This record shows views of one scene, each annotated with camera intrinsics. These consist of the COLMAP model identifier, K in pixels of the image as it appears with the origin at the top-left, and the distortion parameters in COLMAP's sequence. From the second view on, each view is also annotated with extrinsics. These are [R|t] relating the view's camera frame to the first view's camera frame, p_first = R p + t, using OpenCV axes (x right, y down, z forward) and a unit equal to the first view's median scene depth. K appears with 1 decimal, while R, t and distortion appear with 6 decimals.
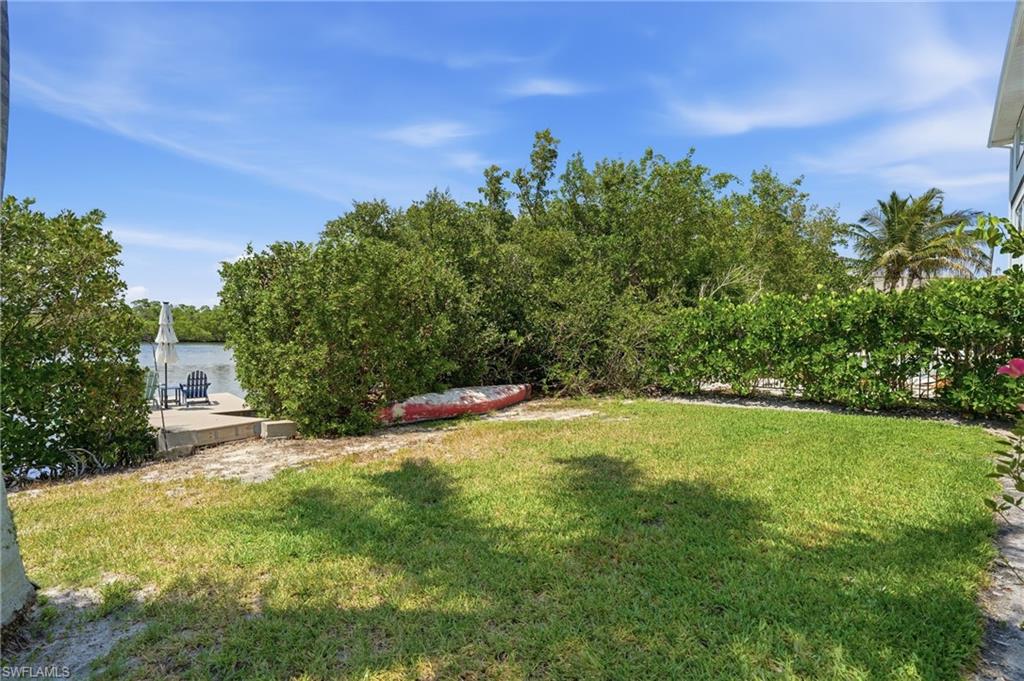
lens RADIAL K [[476.1, 0, 512.0], [0, 476.1, 340.5], [0, 0, 1]] dist [-0.068973, 0.024363]
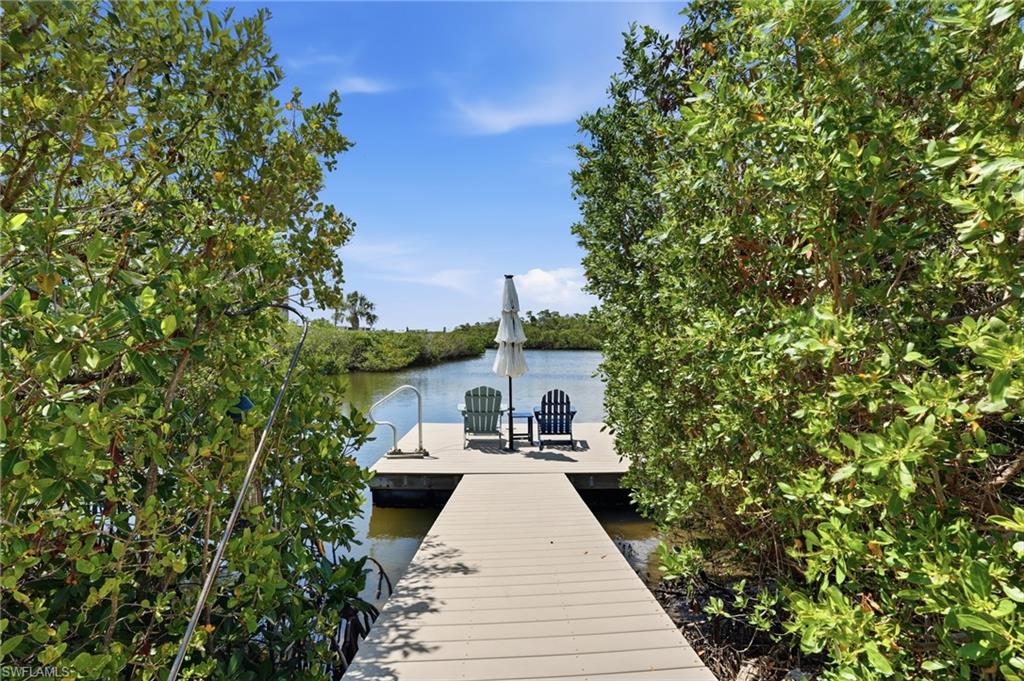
lens RADIAL K [[476.1, 0, 512.0], [0, 476.1, 340.5], [0, 0, 1]] dist [-0.068973, 0.024363]
pose [[0.717502, -0.017619, -0.696334, -0.294498], [0.004968, 0.999784, -0.020178, 0.014101], [0.696539, 0.011019, 0.717434, 0.523990]]
